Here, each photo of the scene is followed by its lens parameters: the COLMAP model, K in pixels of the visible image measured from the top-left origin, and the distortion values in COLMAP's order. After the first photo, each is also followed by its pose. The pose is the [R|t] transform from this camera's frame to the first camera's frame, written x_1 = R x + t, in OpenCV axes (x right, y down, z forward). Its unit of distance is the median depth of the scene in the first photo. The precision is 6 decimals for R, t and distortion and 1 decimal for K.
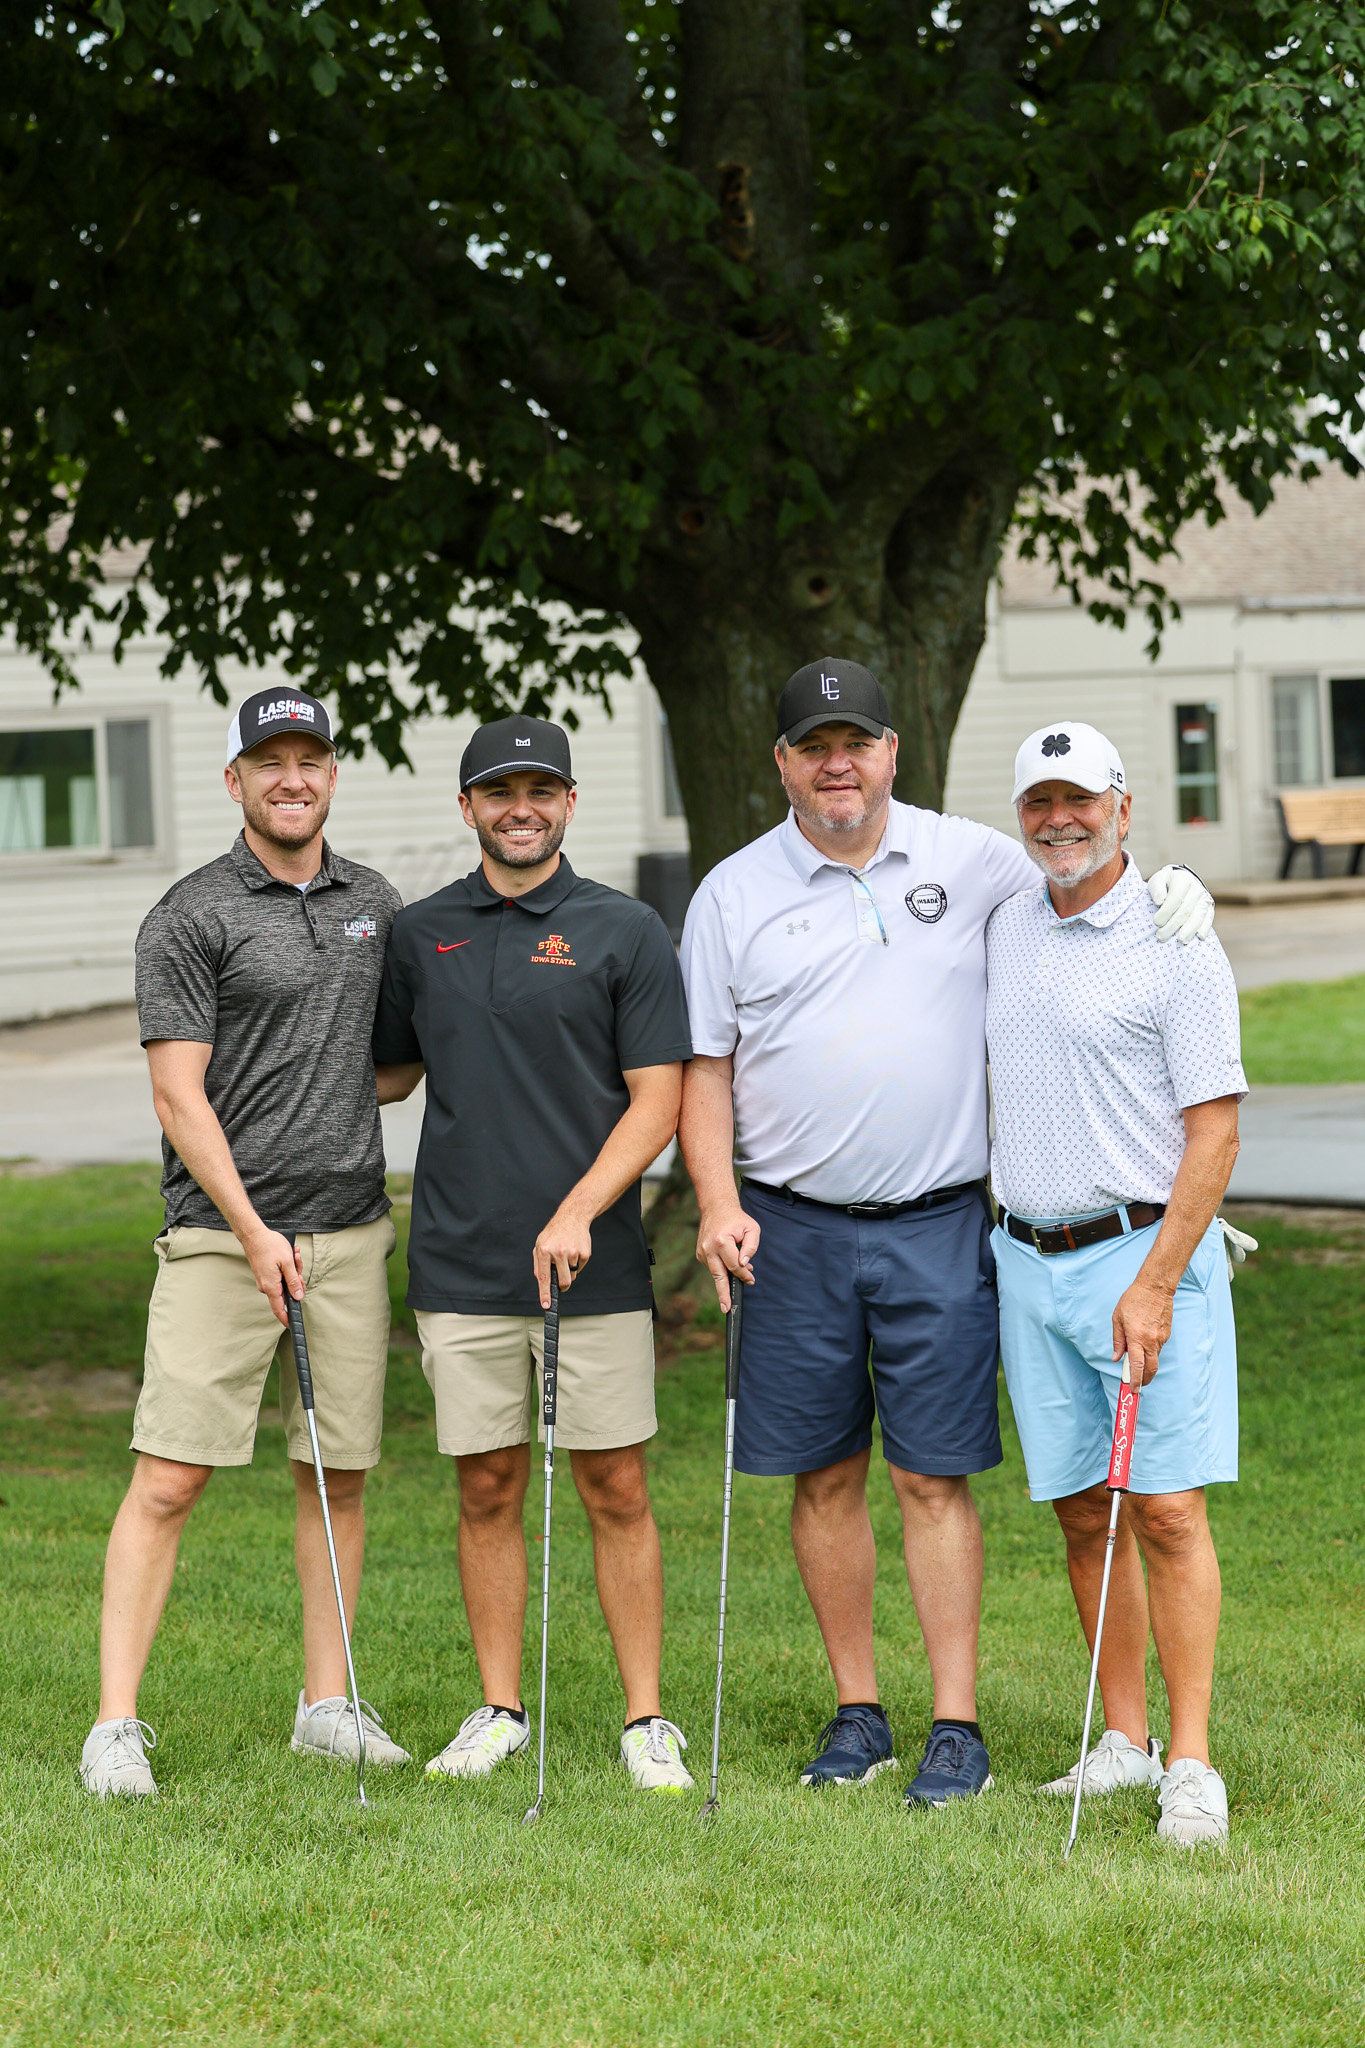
lens RADIAL K [[5205.7, 0, 528.4], [0, 5205.7, 881.4], [0, 0, 1]] dist [-0.028056, -0.694642]
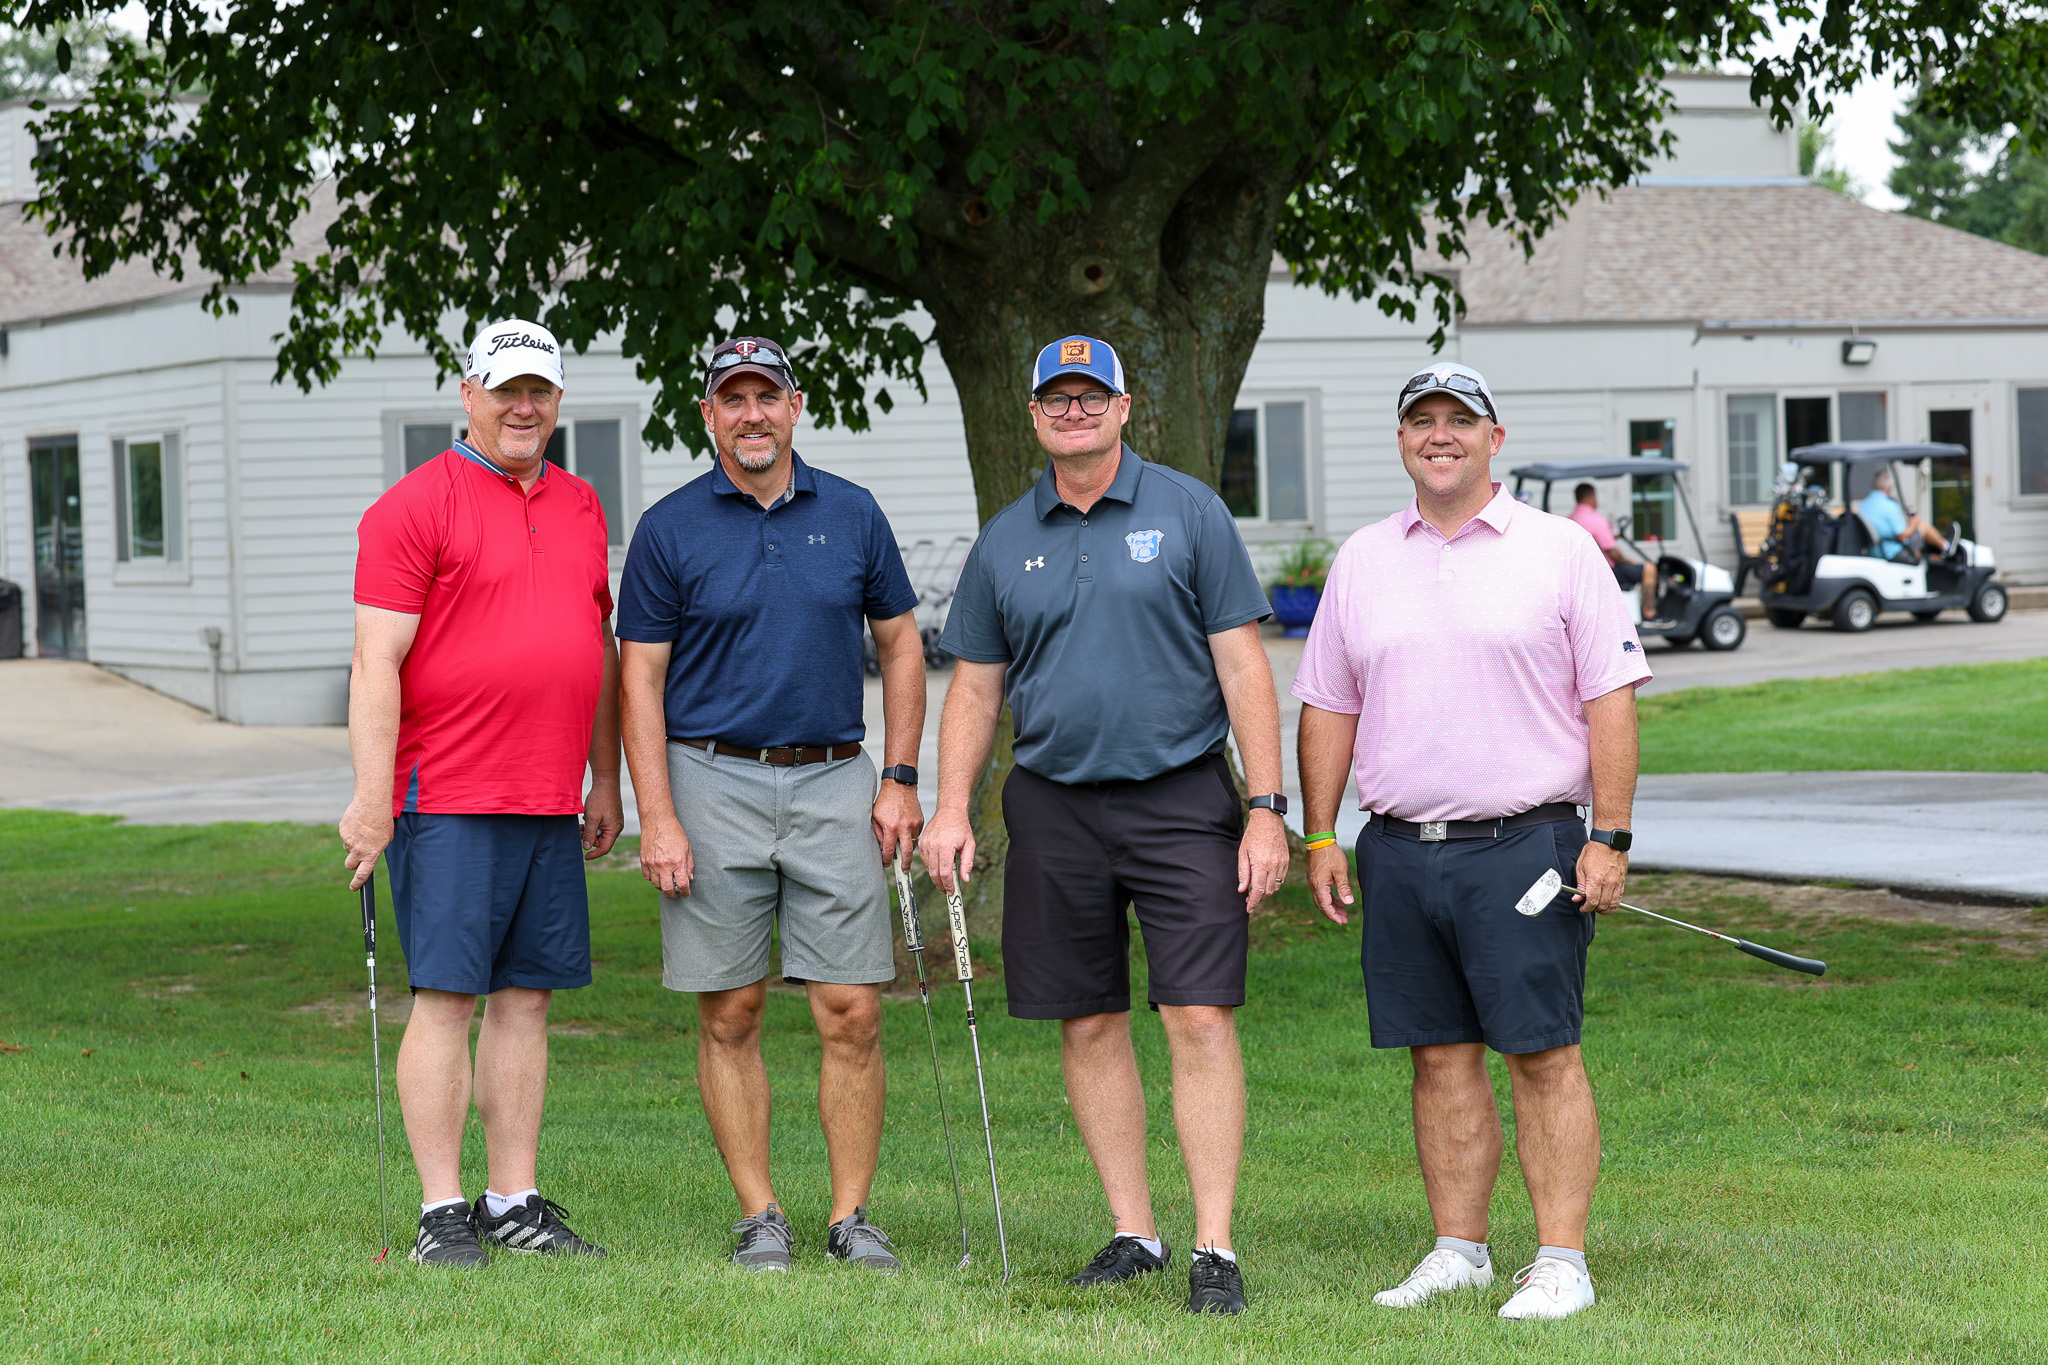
lens RADIAL K [[5205.7, 0, 849.9], [0, 5205.7, 552.3], [0, 0, 1]] dist [-0.028056, -0.694642]
pose [[0.998893, 0.012390, -0.045385, 0.104822], [-0.012877, 0.999863, -0.010447, 0.023619], [0.045249, 0.011020, 0.998915, -0.138009]]
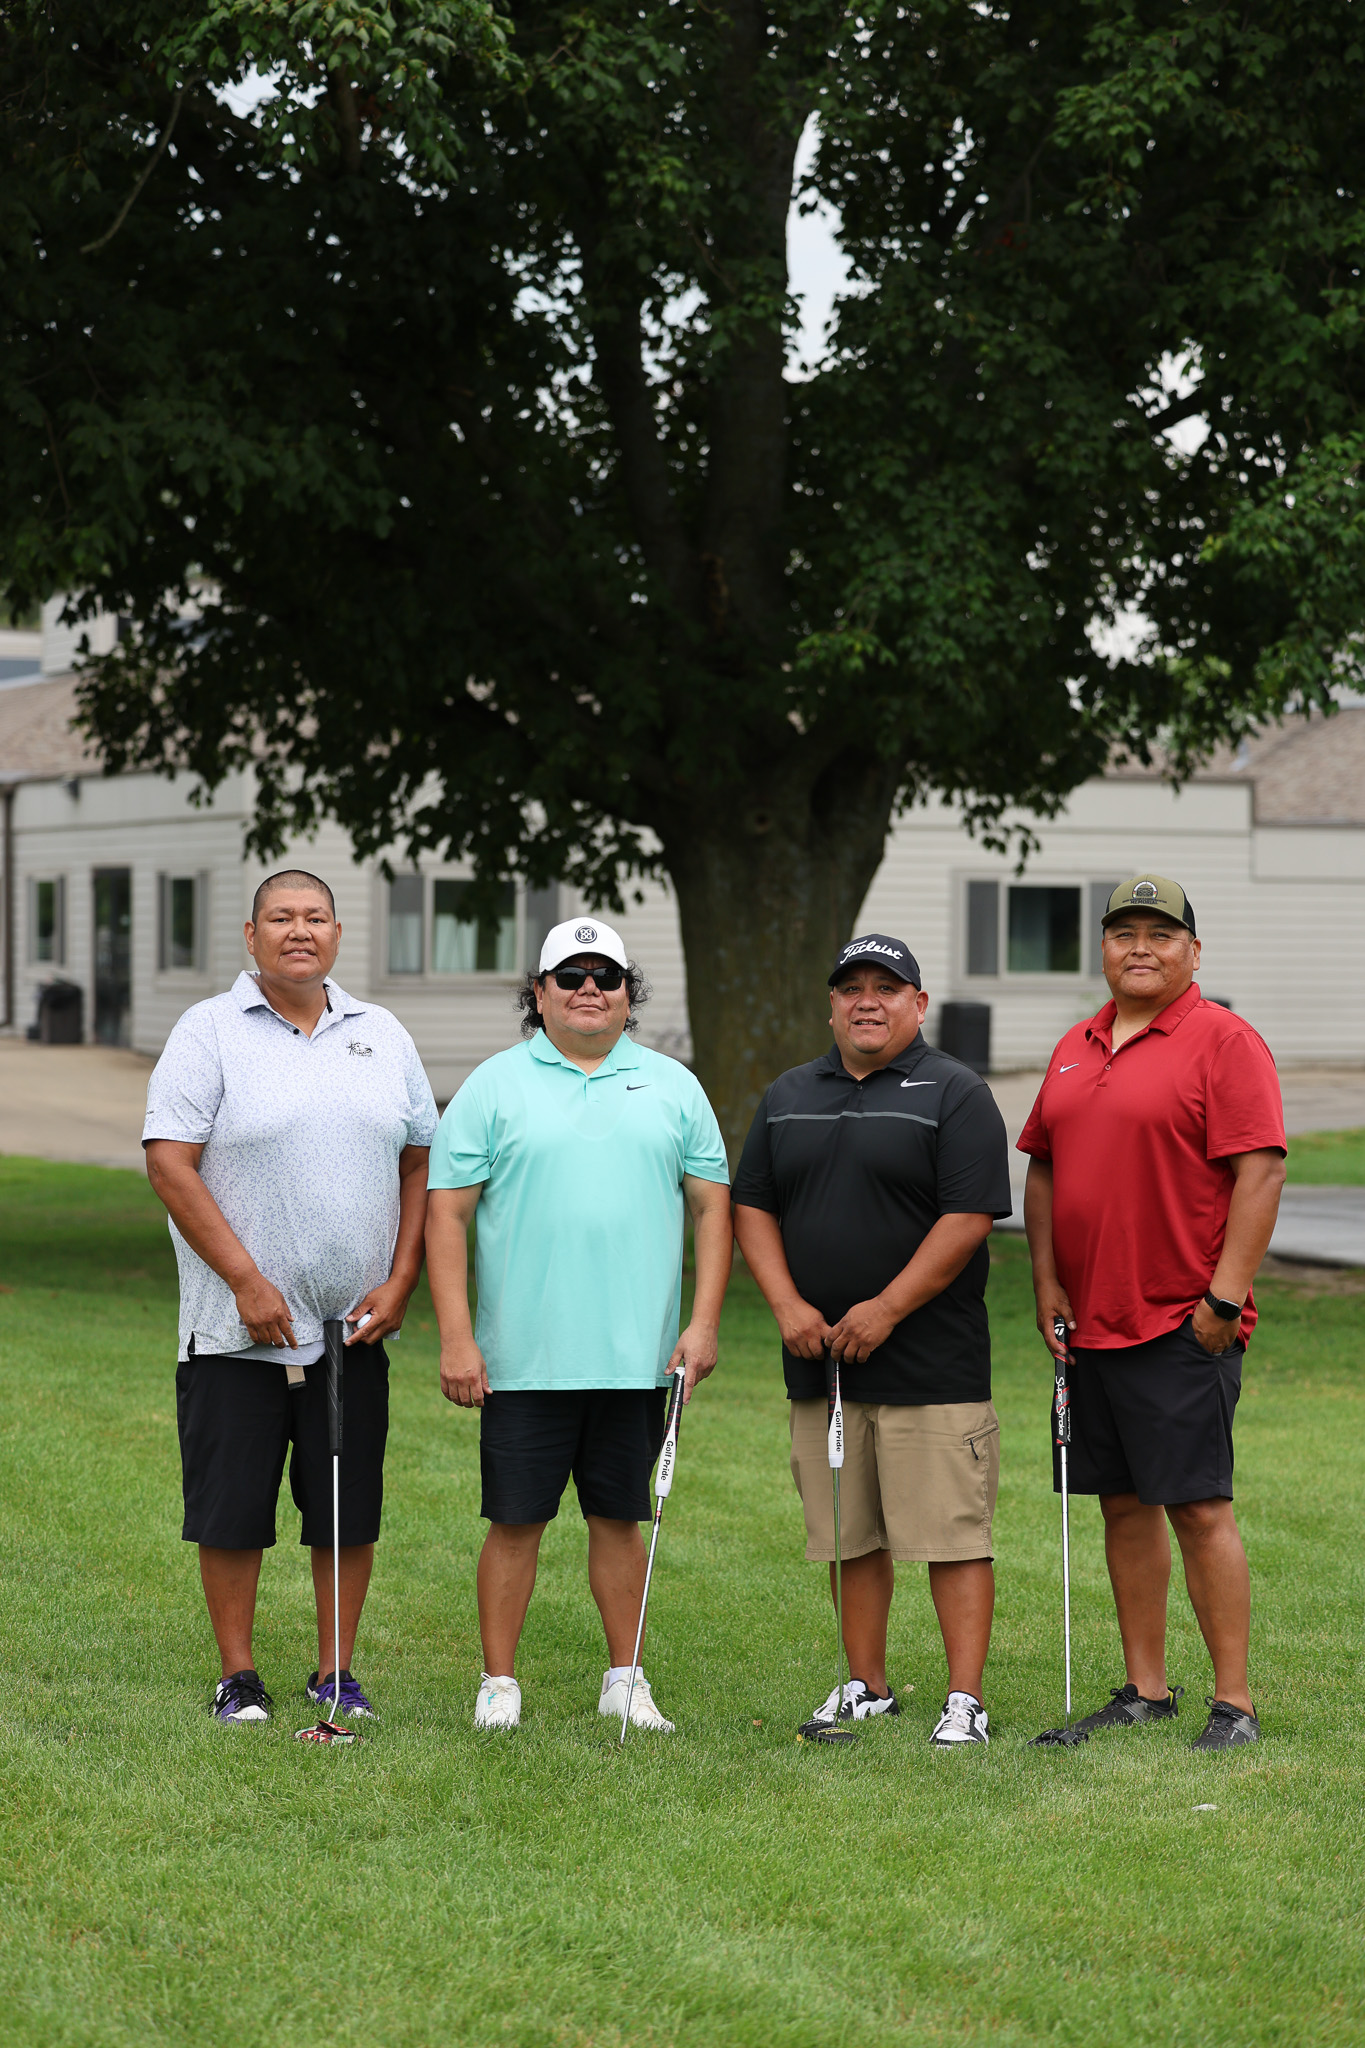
lens RADIAL K [[4770.8, 0, 682.5], [0, 4770.8, 1024.0], [0, 0, 1]] dist [-0.001119, 0.120010]
pose [[0.994977, 0.053995, -0.084290, 0.302760], [-0.054073, 0.998536, 0.001357, 0.009428], [0.084240, 0.003207, 0.996440, -0.883693]]
